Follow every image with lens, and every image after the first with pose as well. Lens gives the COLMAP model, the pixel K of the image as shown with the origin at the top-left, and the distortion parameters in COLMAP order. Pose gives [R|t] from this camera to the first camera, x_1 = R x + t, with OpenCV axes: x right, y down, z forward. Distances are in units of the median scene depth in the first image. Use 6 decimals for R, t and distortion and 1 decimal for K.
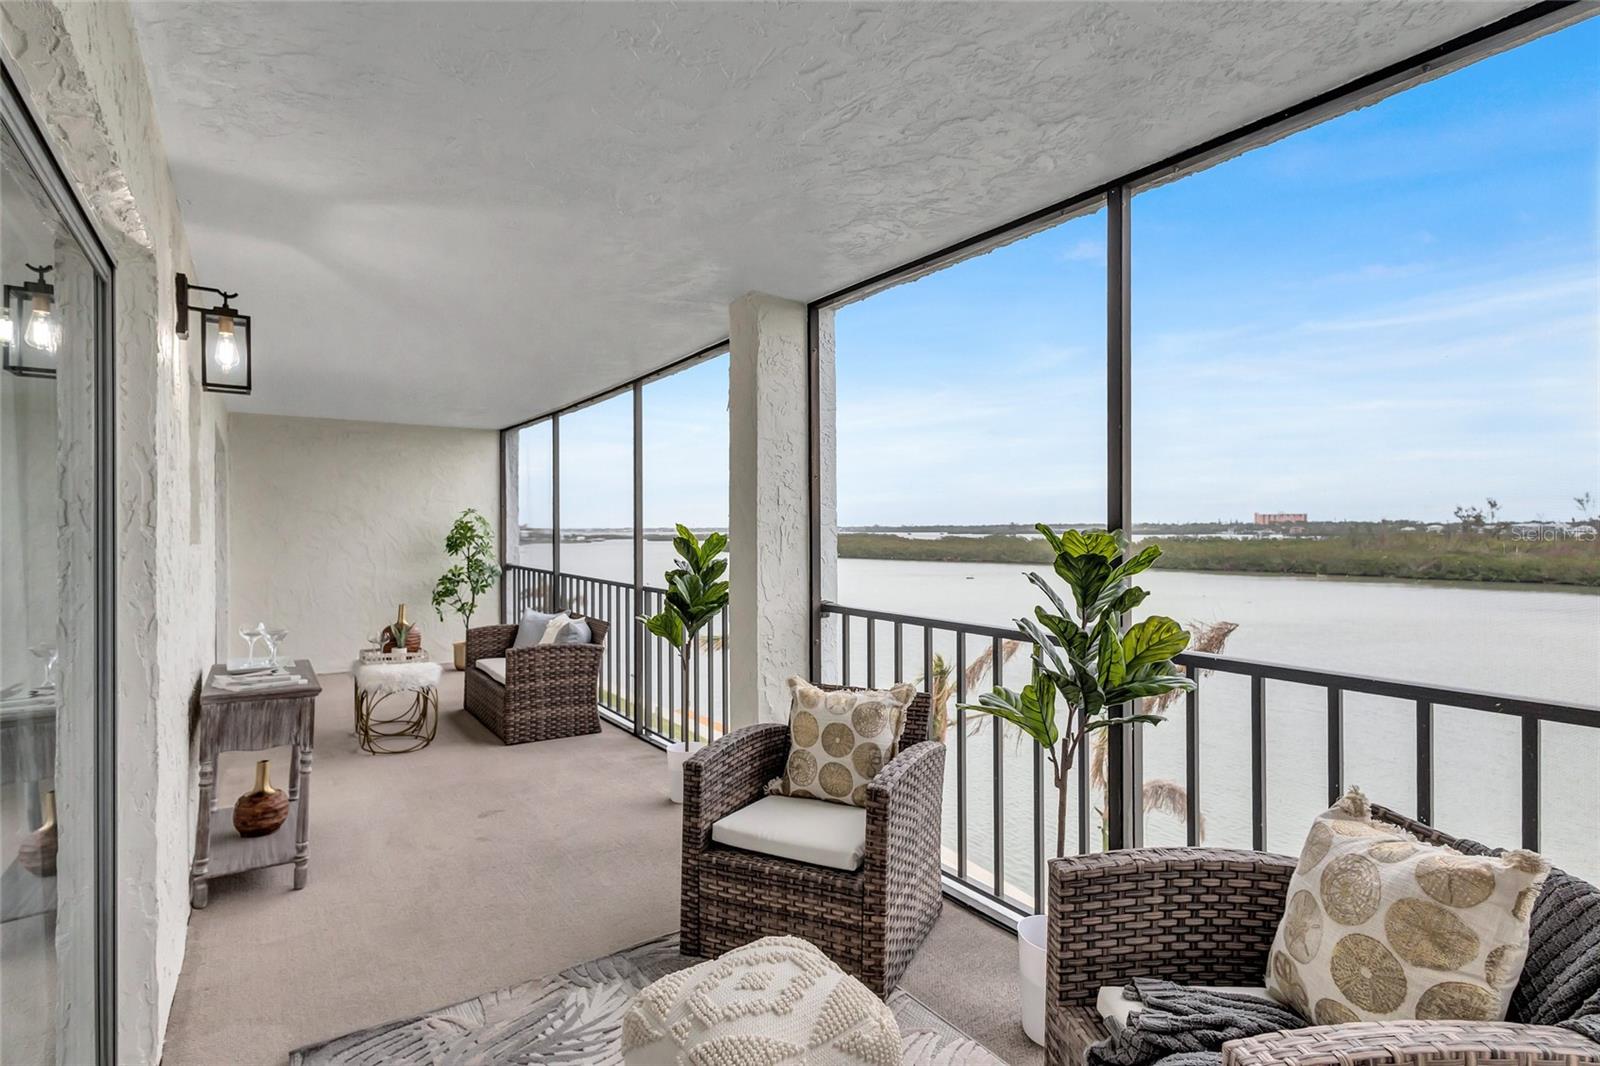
lens RADIAL K [[768.4, 0, 793.1], [0, 768.4, 532.5], [0, 0, 1]] dist [0.009293, -0.000024]
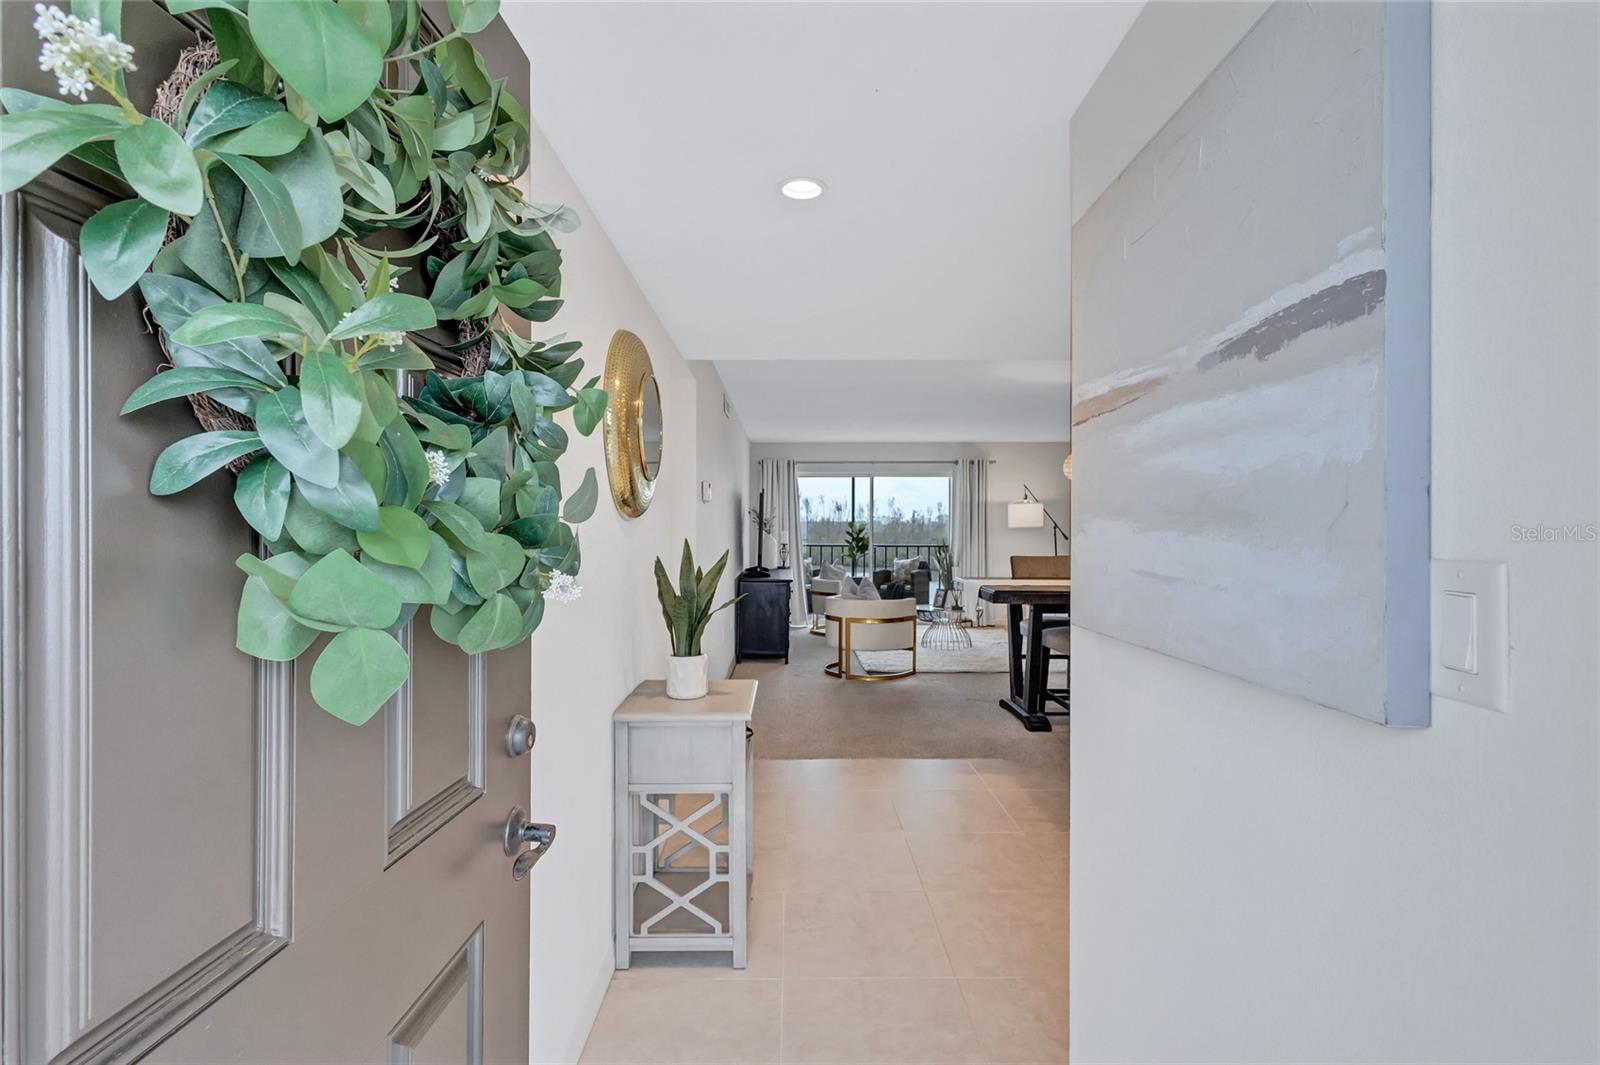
lens RADIAL K [[755.2, 0, 795.4], [0, 755.2, 527.6], [0, 0, 1]] dist [0.026096, -0.007582]
pose [[0.562554, 0.003635, 0.826752, -3.596418], [-0.002456, 0.999993, -0.002725, 0.037385], [-0.826757, -0.000497, 0.562560, -1.417609]]
